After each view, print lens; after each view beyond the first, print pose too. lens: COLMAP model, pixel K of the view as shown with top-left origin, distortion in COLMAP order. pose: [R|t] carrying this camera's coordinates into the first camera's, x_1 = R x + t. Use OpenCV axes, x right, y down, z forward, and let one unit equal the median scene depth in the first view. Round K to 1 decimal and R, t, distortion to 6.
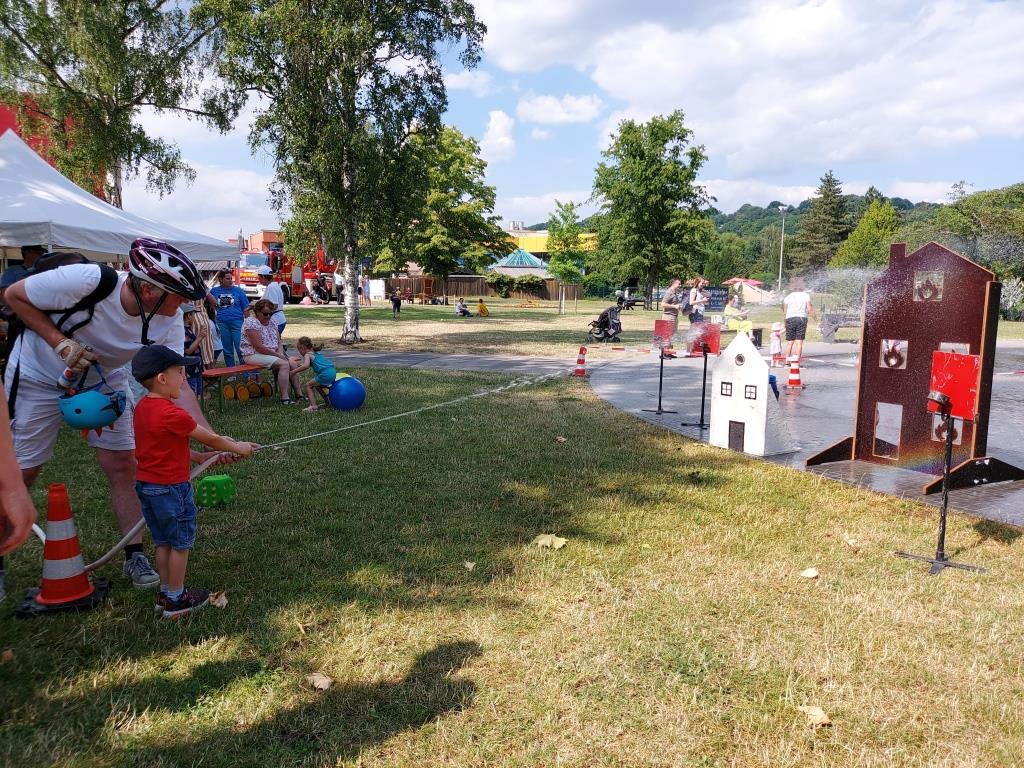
lens RADIAL K [[748.7, 0, 511.8], [0, 748.7, 389.2], [0, 0, 1]] dist [0.051543, -0.035897]
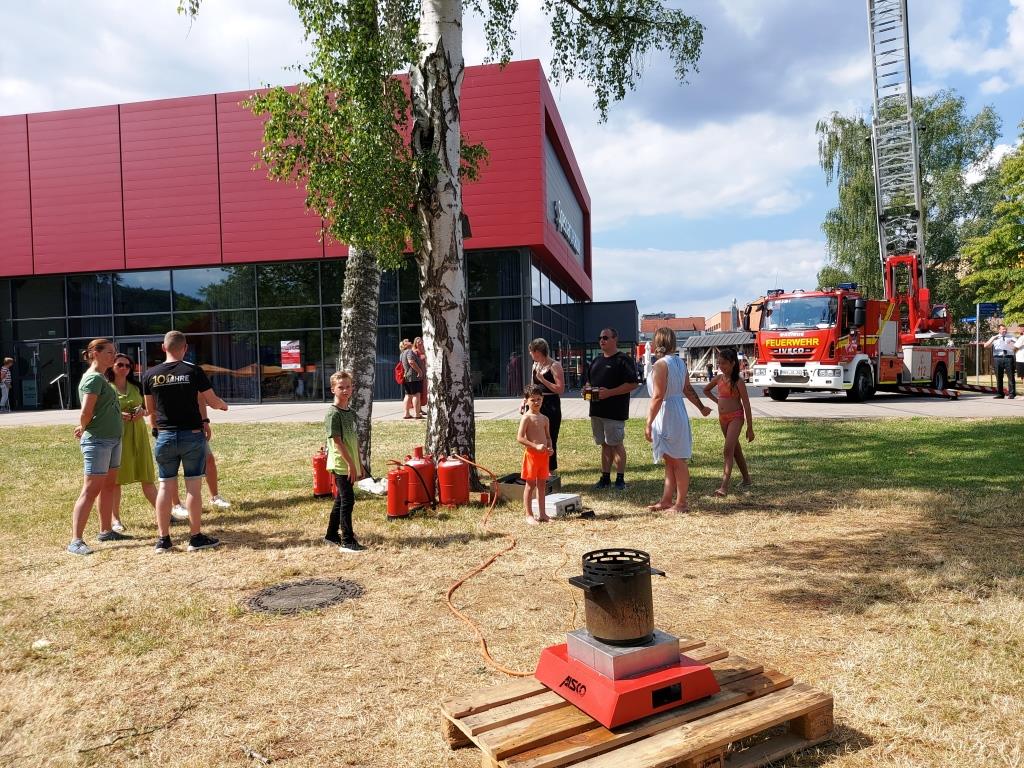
lens RADIAL K [[748.7, 0, 511.8], [0, 748.7, 389.2], [0, 0, 1]] dist [0.051543, -0.035897]
pose [[0.815713, -0.009838, -0.578374, -0.206459], [-0.049442, 0.995011, -0.086657, -0.068454], [0.576341, 0.099283, 0.811156, 0.488447]]
